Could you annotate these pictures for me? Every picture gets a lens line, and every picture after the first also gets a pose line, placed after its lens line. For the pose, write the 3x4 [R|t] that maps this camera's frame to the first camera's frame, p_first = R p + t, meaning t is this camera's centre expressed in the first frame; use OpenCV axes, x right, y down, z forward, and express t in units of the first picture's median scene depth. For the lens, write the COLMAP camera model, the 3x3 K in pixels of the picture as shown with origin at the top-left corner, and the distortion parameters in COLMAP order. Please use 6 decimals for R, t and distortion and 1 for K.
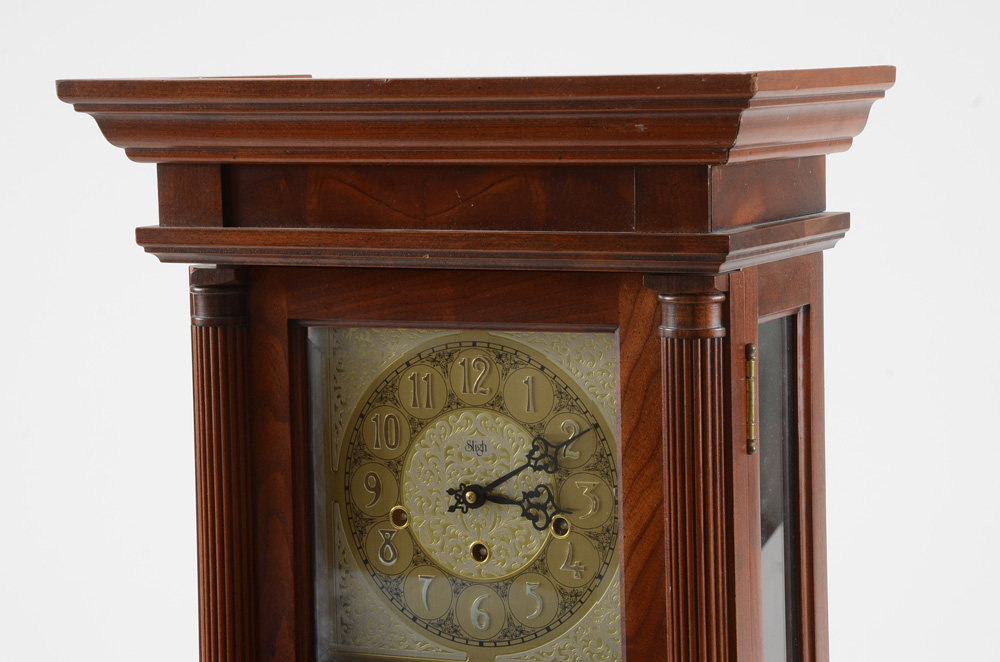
lens RADIAL K [[2748.7, 0, 500.0], [0, 2748.7, 331.0], [0, 0, 1]] dist [0.568302, -0.063263]
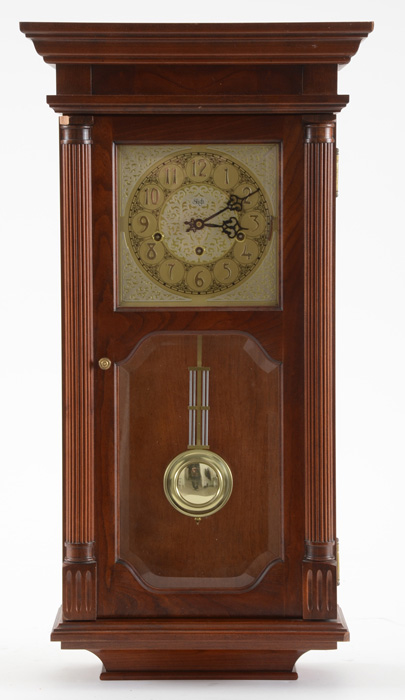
lens RADIAL K [[2539.1, 0, 192.1], [0, 2539.1, 350.1], [0, 0, 1]] dist [0.908291, 0.256050]
pose [[0.902001, -0.013159, 0.431534, -0.885458], [0.026185, 0.999363, -0.024258, 0.208650], [-0.430940, 0.033181, 0.901771, -0.807382]]
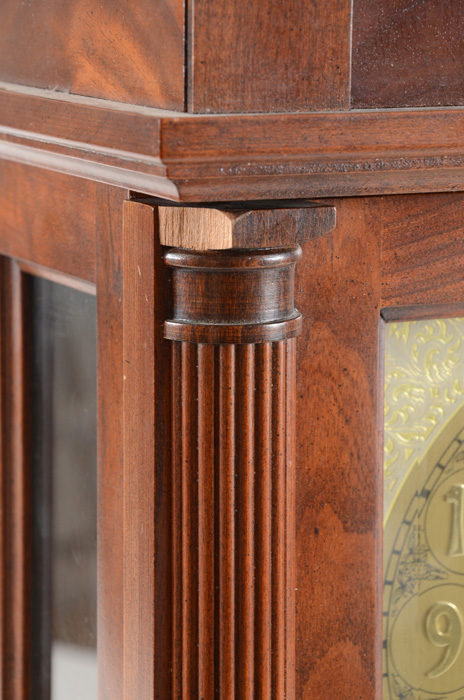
lens RADIAL K [[2385.2, 0, 232.0], [0, 2385.2, 350.0], [0, 0, 1]] dist [0.563735, 0.082754]
pose [[0.633988, -0.100541, 0.766780, -0.405137], [0.058802, 0.994910, 0.081835, -0.032055], [-0.771104, -0.006794, 0.636673, 0.775520]]
